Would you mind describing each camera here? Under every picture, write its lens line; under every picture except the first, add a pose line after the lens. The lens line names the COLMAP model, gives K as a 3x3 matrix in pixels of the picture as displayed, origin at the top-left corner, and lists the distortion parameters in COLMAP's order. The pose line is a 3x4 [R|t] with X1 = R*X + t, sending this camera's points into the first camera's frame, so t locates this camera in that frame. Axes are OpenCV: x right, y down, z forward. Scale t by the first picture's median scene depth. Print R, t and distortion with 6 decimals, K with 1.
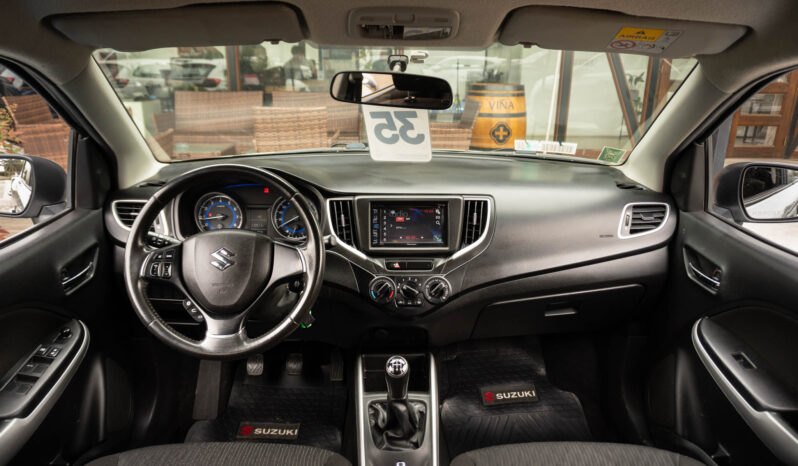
lens RADIAL K [[536.8, 0, 403.9], [0, 536.8, 237.6], [0, 0, 1]] dist [-0.018902, -0.005111]
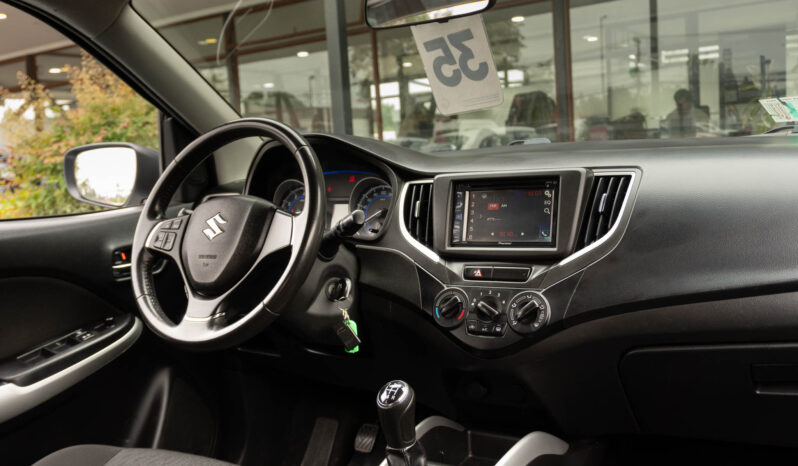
lens RADIAL K [[779.4, 0, 392.3], [0, 779.4, 240.0], [0, 0, 1]] dist [-0.004165, 0.000000]
pose [[0.815737, -0.001008, -0.578422, 0.453403], [-0.109100, 0.981781, -0.155573, 0.171896], [0.568041, 0.190012, 0.800765, 0.169283]]
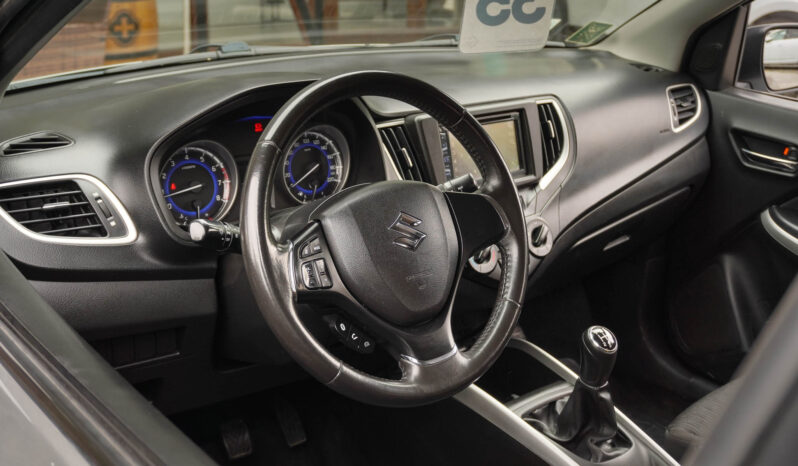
lens RADIAL K [[893.0, 0, 403.7], [0, 893.0, 248.4], [0, 0, 1]] dist [0.000042, 0.000000]
pose [[0.797385, -0.199857, 0.569416, -0.726731], [0.171820, 0.979702, 0.103252, -0.036426], [-0.578493, 0.015506, 0.815540, 0.162715]]
